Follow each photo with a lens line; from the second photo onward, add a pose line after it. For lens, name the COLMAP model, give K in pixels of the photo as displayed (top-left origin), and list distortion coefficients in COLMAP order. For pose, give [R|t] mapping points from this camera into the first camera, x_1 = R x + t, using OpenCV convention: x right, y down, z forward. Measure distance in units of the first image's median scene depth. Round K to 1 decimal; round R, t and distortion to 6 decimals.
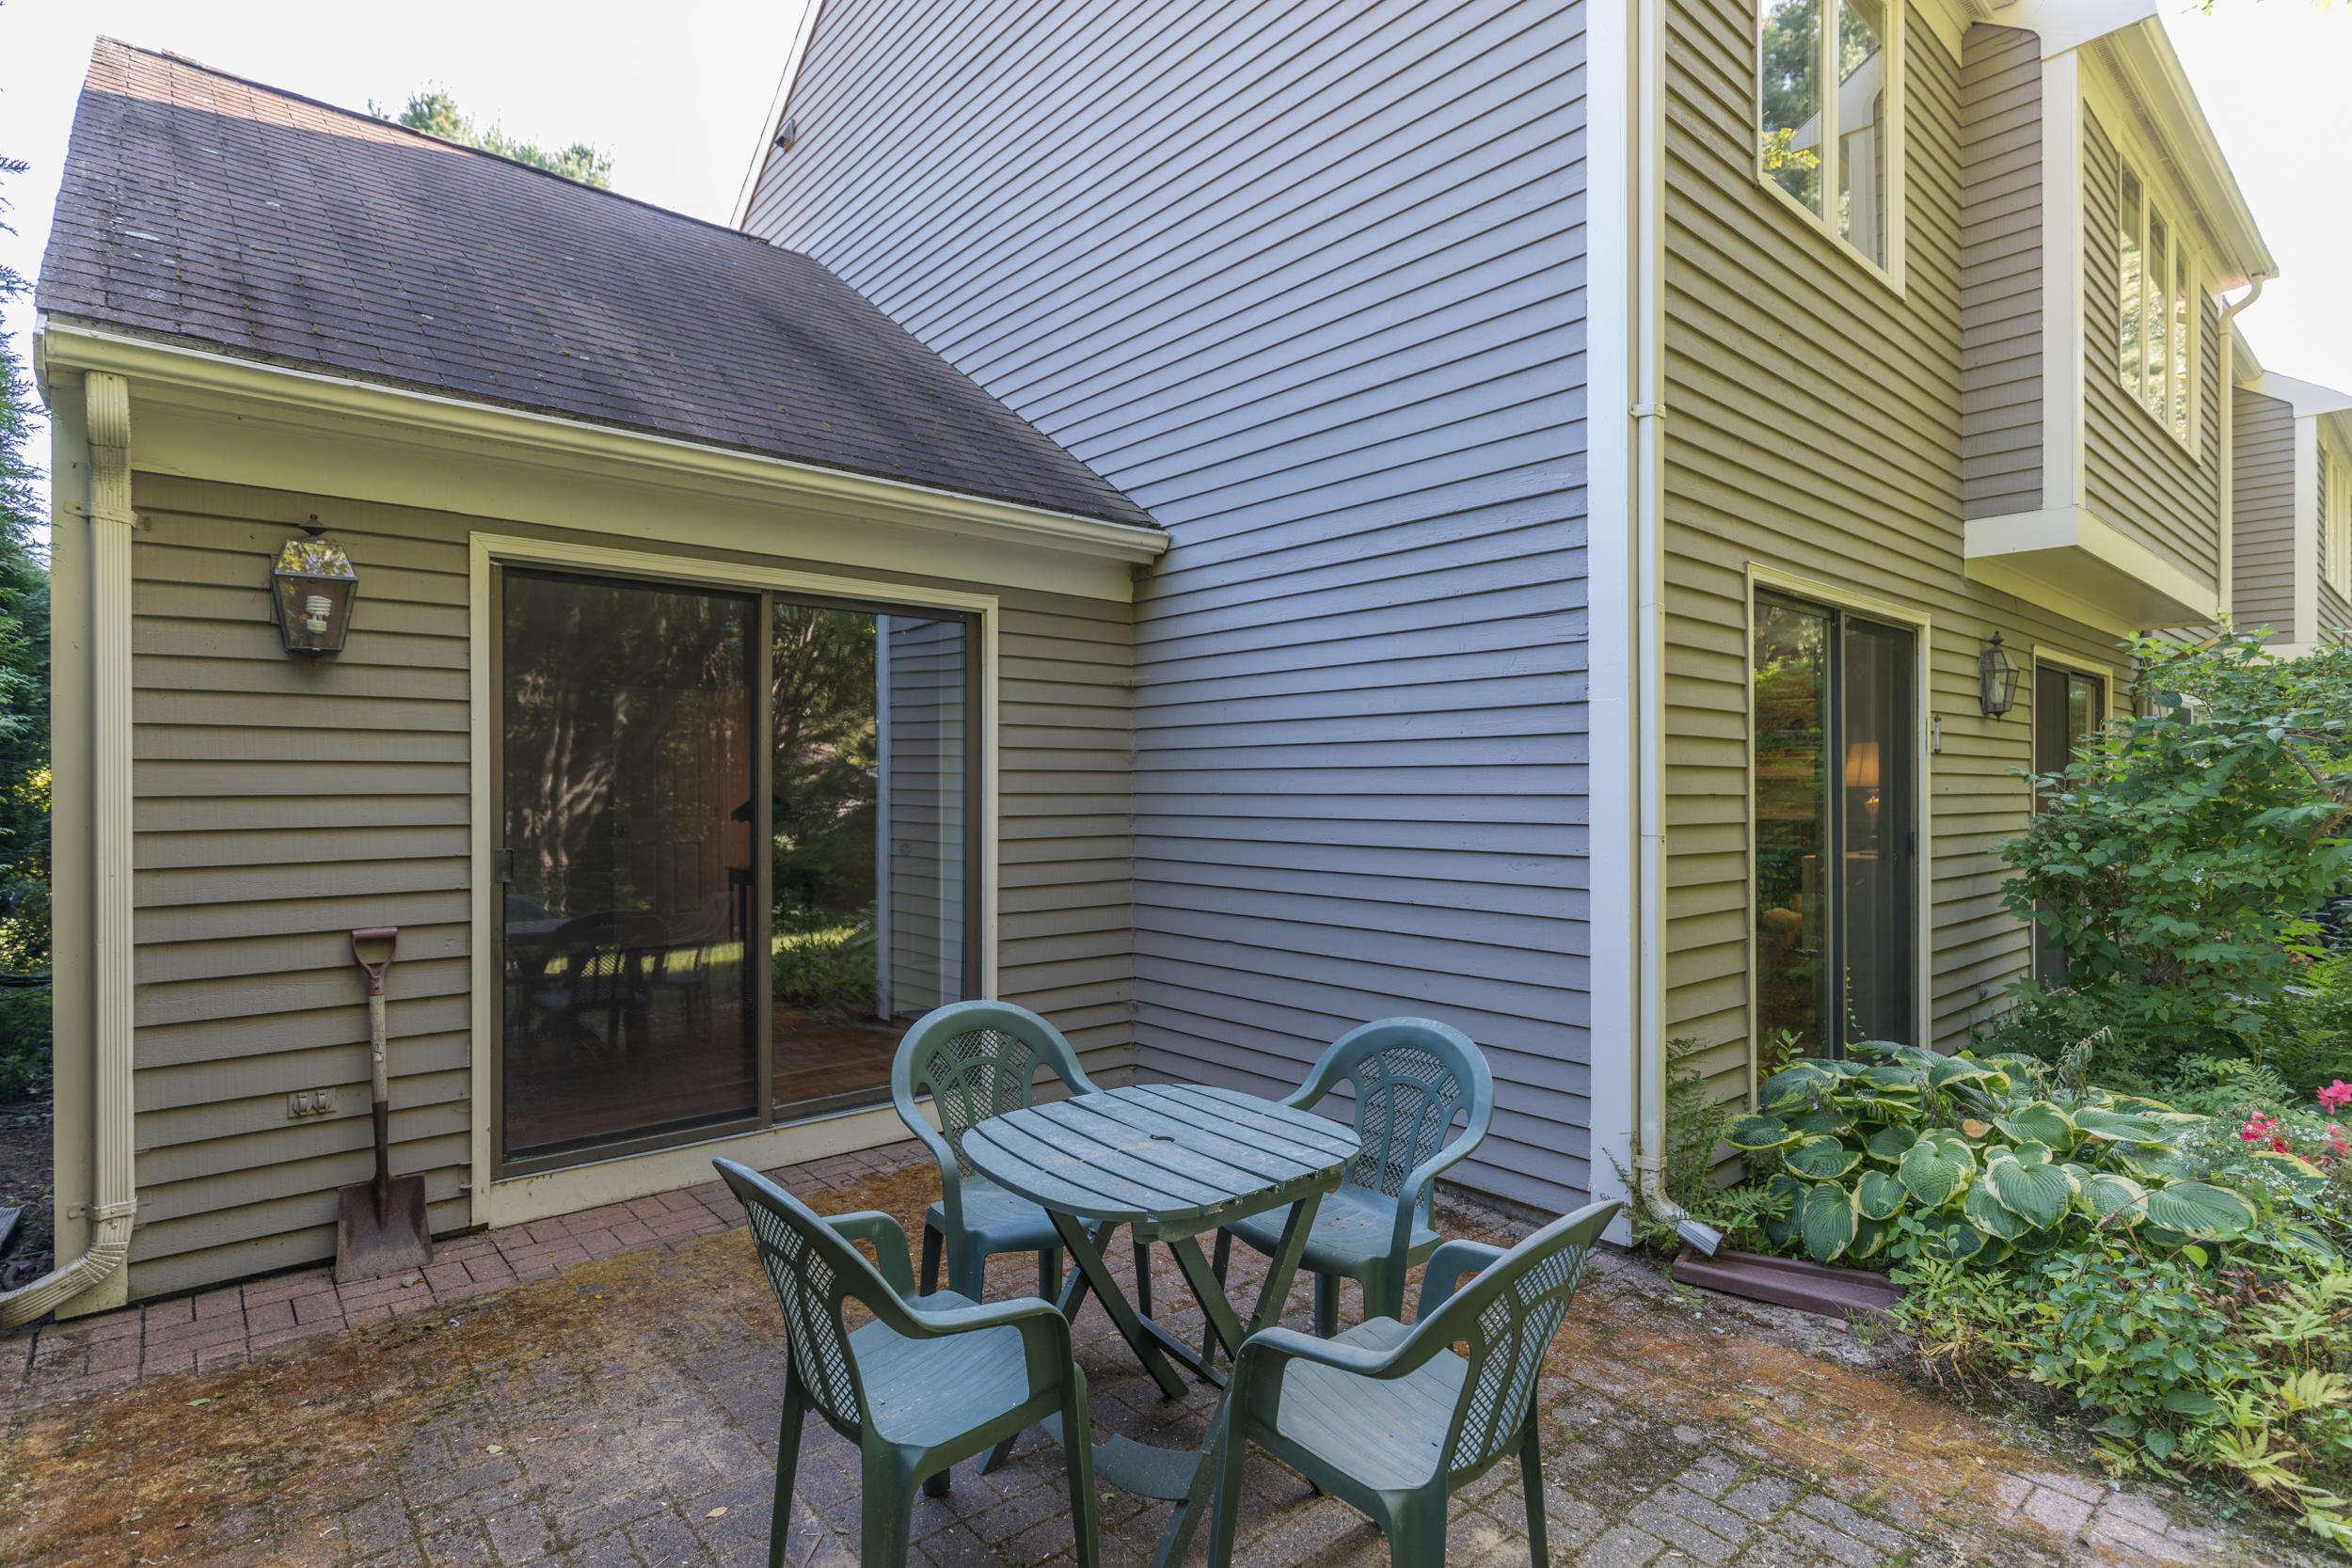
lens RADIAL K [[1157.8, 0, 1181.1], [0, 1157.8, 788.5], [0, 0, 1]] dist [0.003386, -0.002112]
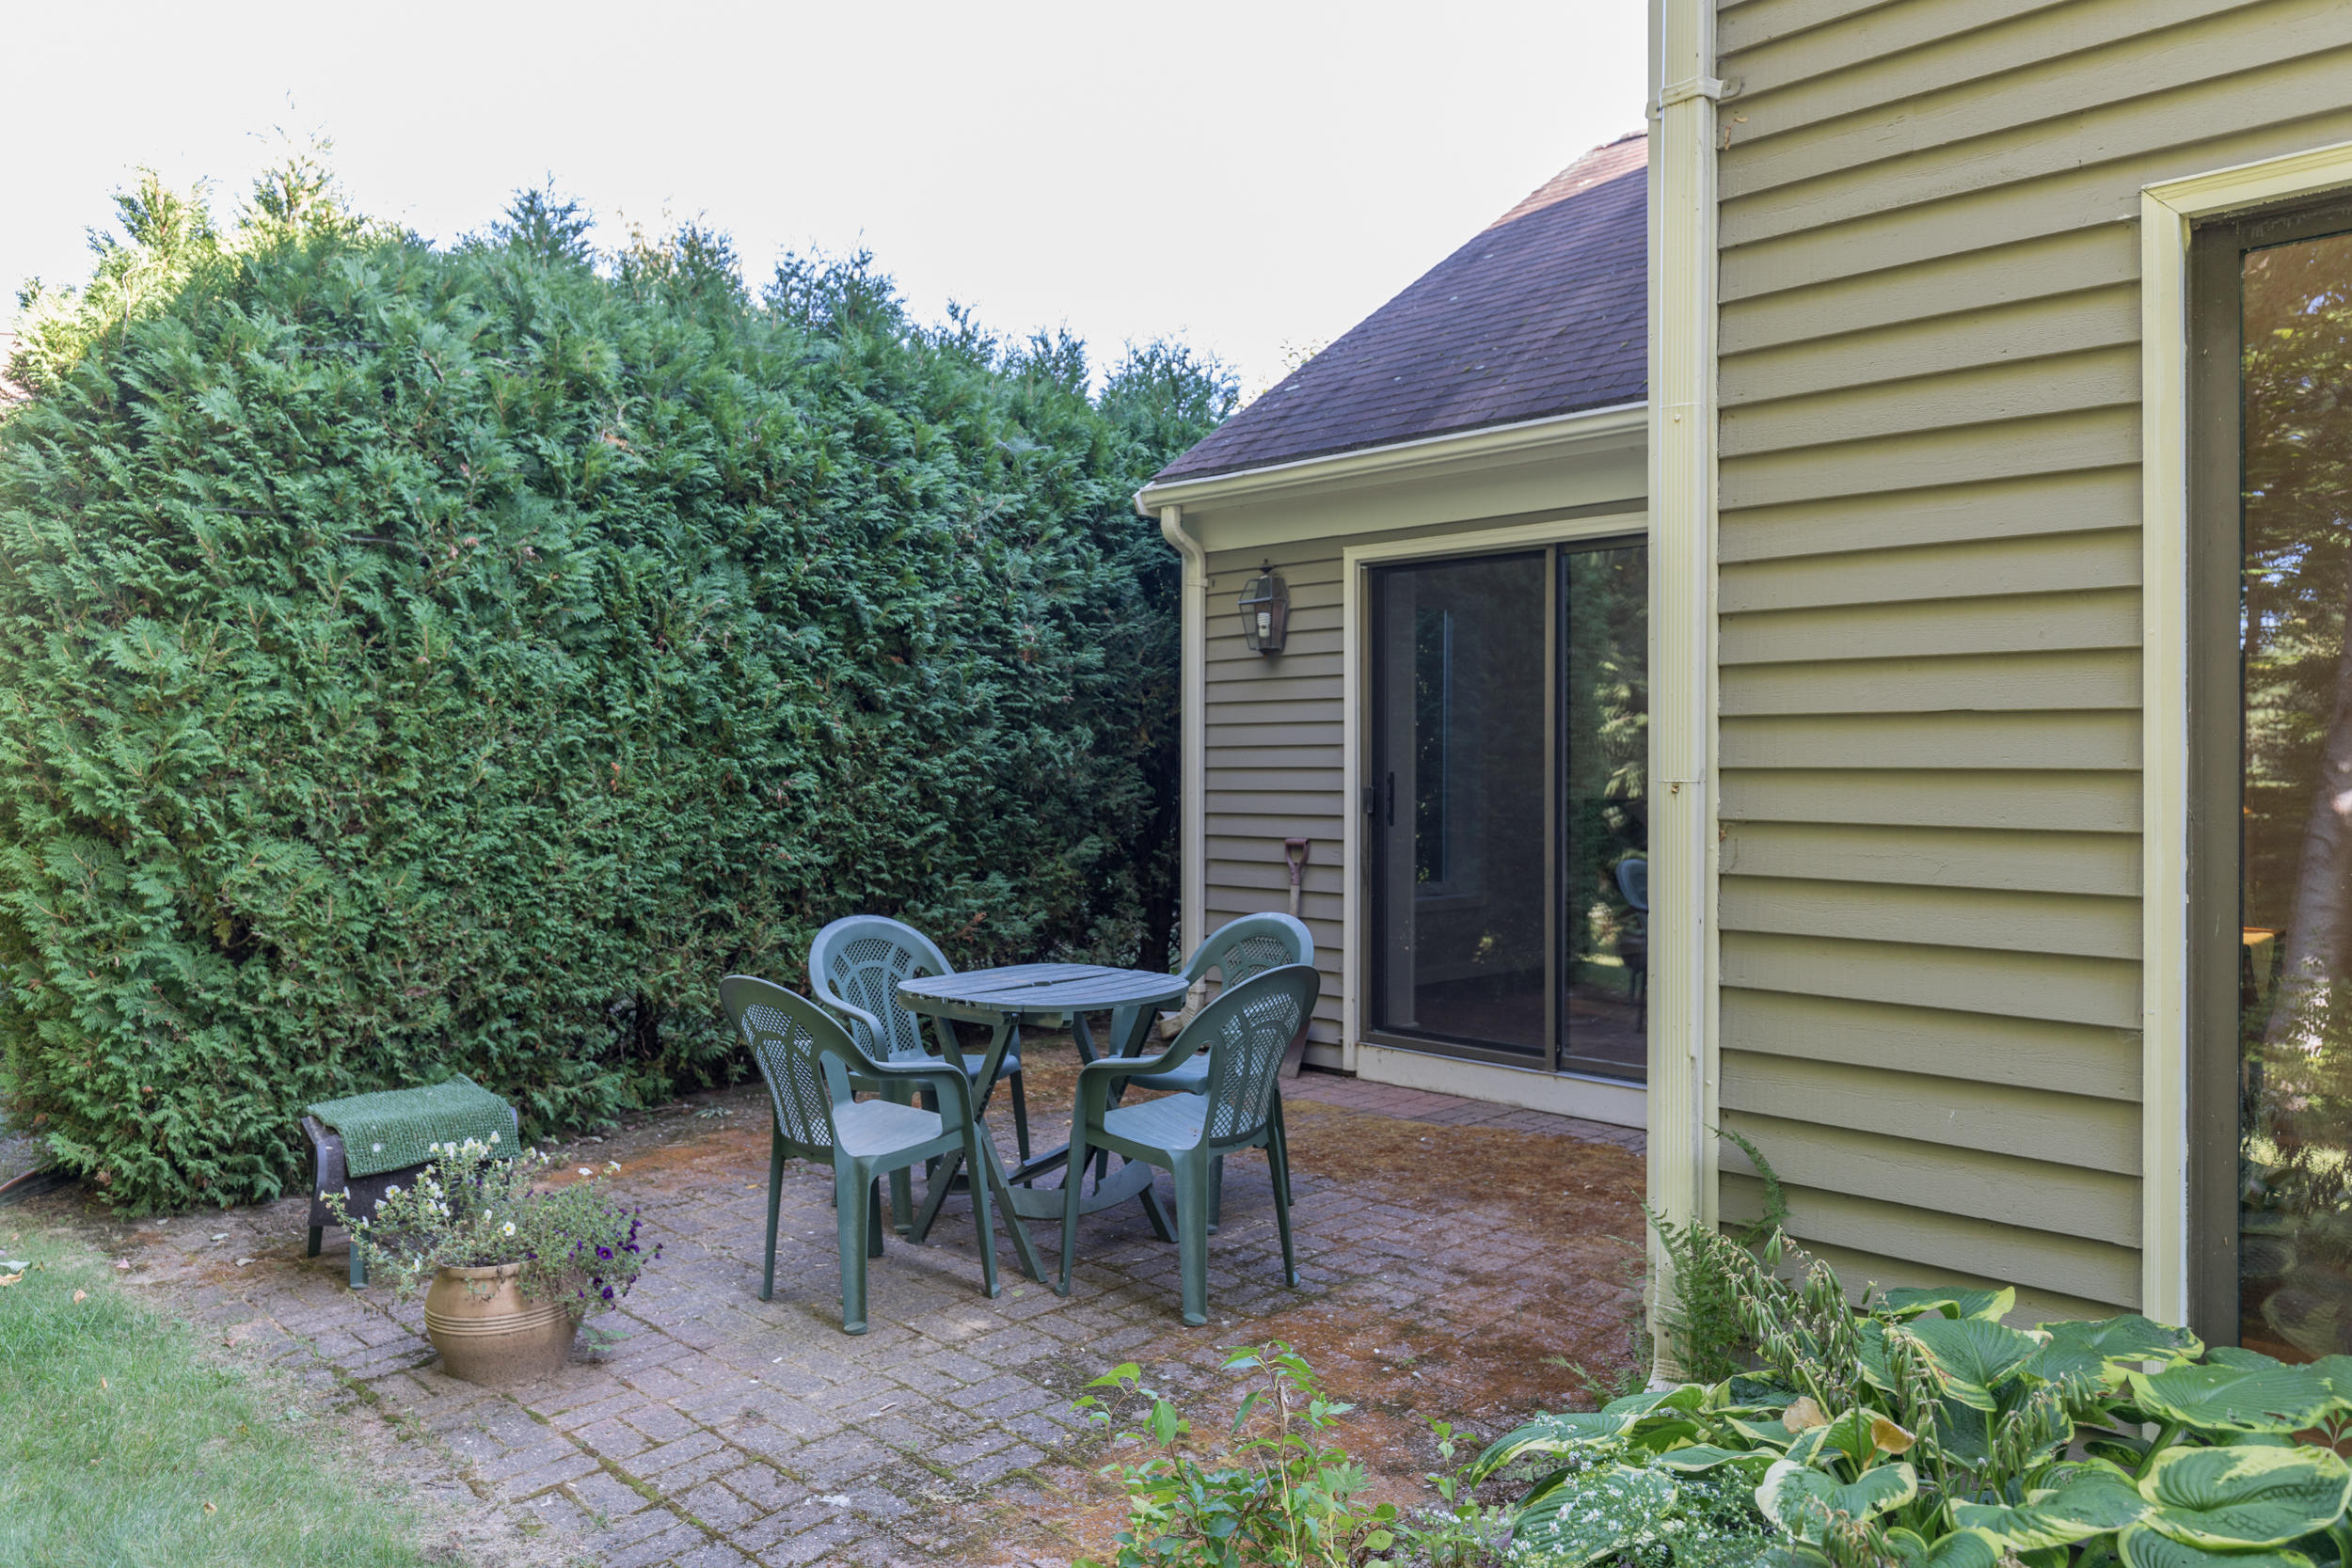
lens RADIAL K [[1632.3, 0, 1185.1], [0, 1632.3, 773.9], [0, 0, 1]] dist [0.008348, -0.007650]
pose [[0.081060, 0.001553, -0.996708, 1.260155], [-0.004110, 0.999991, 0.001224, 0.037380], [0.996701, 0.003998, 0.081066, 0.675744]]
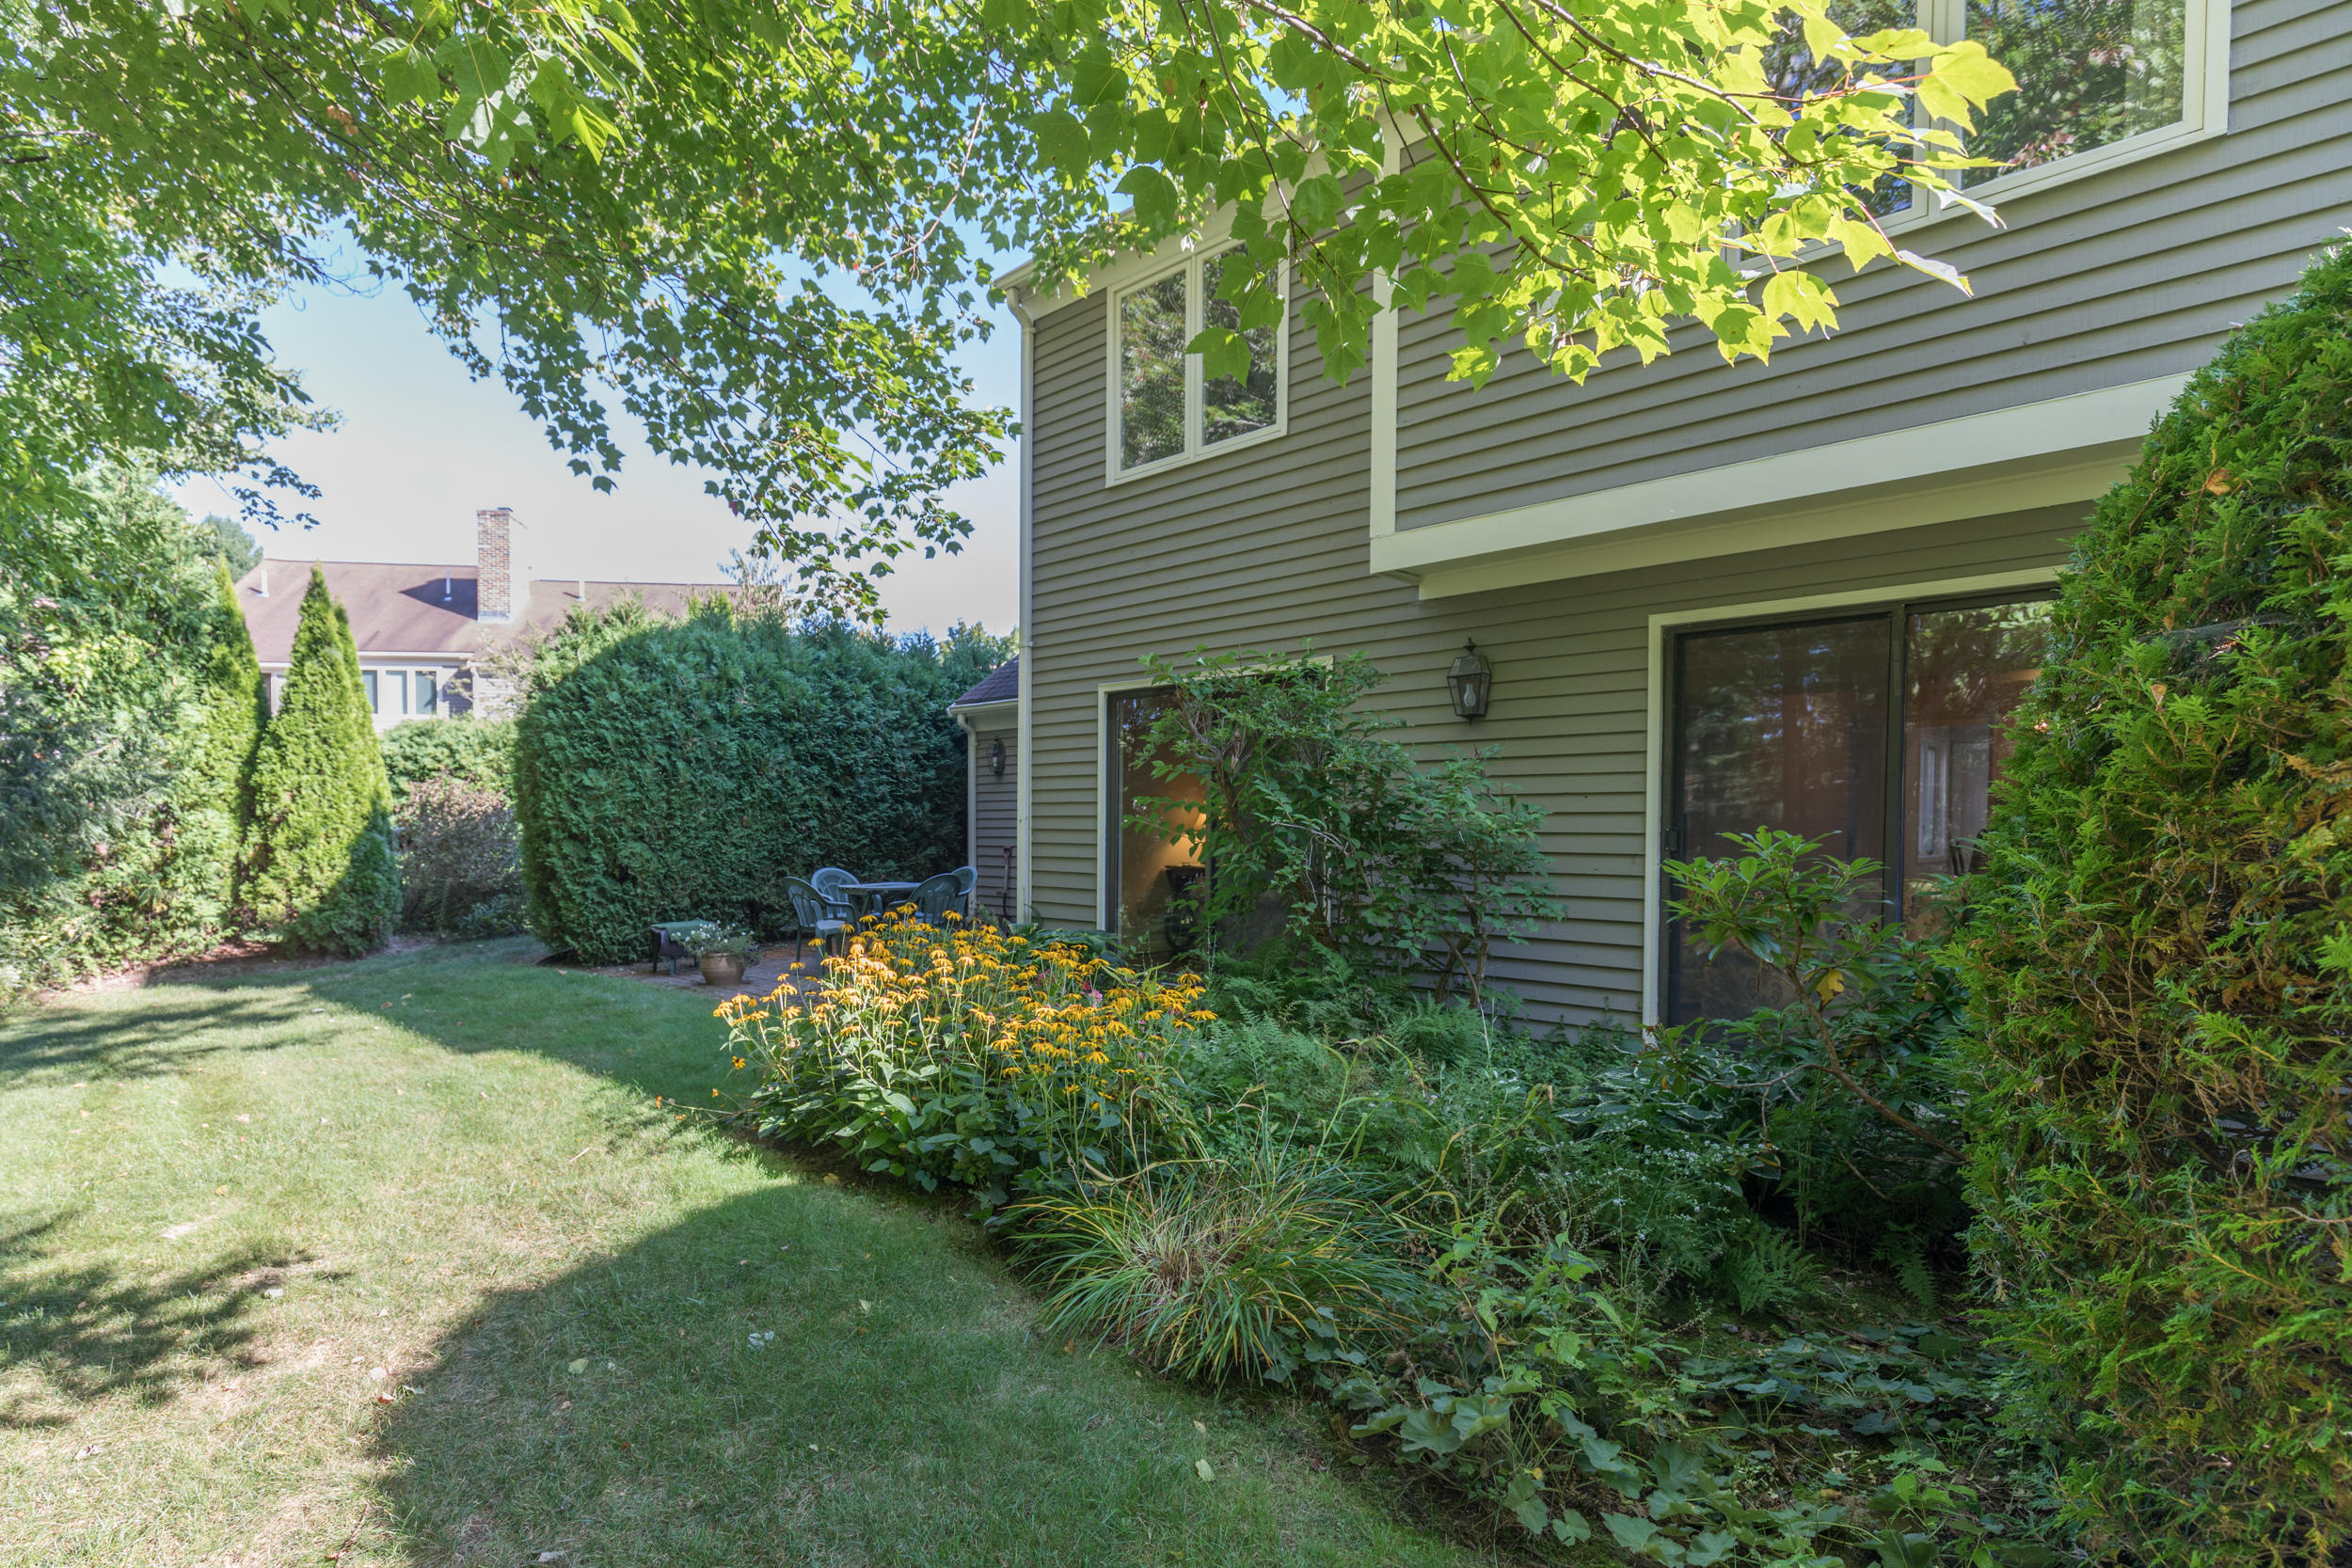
lens RADIAL K [[1081.5, 0, 1088.4], [0, 1081.5, 849.8], [0, 0, 1]] dist [0.010331, -0.001175]
pose [[0.082905, 0.022951, -0.996293, 2.646013], [-0.003160, 0.999736, 0.022768, 0.051899], [0.996552, 0.001260, 0.082955, 0.941615]]
